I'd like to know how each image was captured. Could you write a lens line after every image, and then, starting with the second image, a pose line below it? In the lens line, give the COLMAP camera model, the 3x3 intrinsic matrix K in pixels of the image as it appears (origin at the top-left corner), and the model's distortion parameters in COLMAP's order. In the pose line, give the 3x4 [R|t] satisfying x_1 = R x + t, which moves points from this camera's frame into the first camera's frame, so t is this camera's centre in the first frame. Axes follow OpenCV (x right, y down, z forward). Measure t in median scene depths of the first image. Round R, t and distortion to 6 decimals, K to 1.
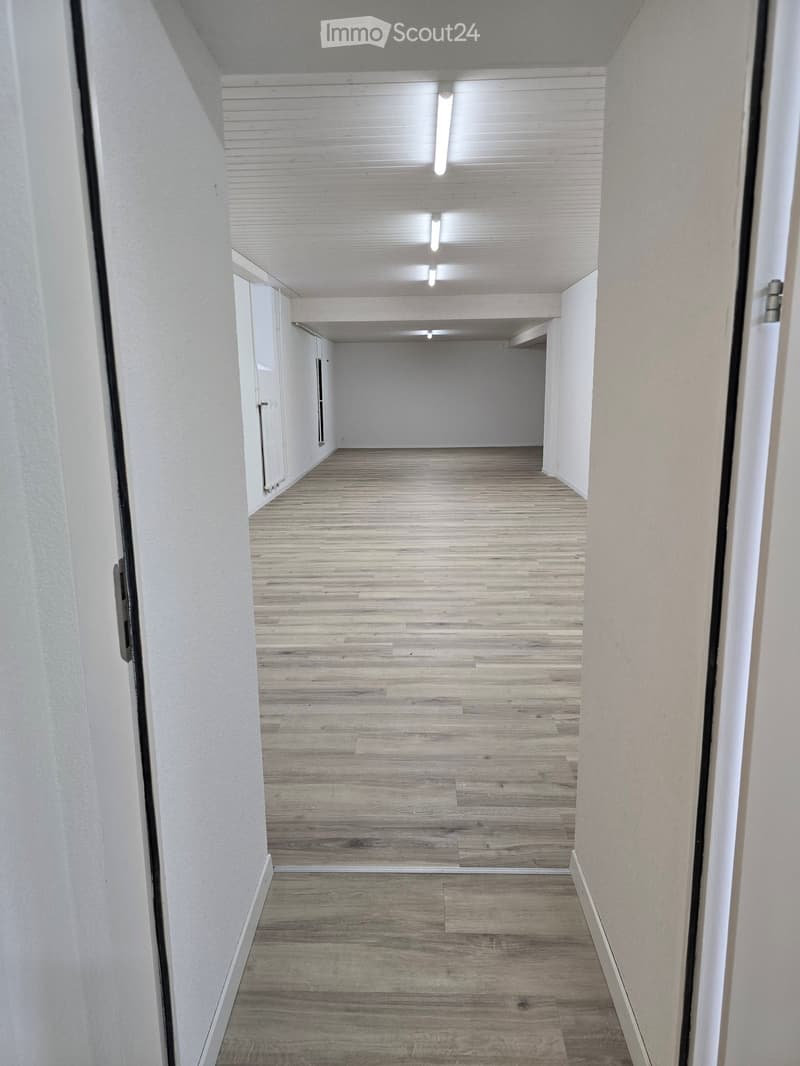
lens RADIAL K [[715.3, 0, 398.8], [0, 715.3, 531.2], [0, 0, 1]] dist [0.062889, -0.049232]
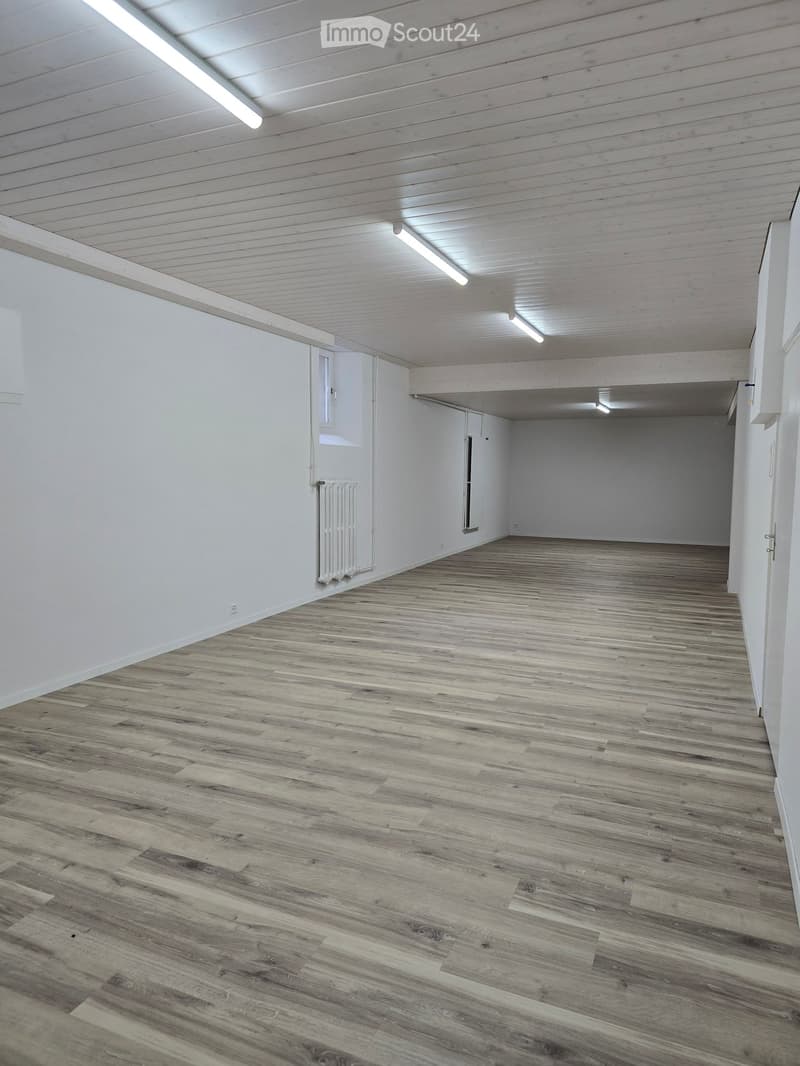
lens RADIAL K [[715.3, 0, 398.8], [0, 715.3, 531.2], [0, 0, 1]] dist [0.062889, -0.049232]
pose [[0.930240, 0.056676, -0.362549, 0.355657], [-0.097022, 0.990829, -0.094051, -0.083466], [0.353893, 0.122665, 0.927207, 0.425895]]
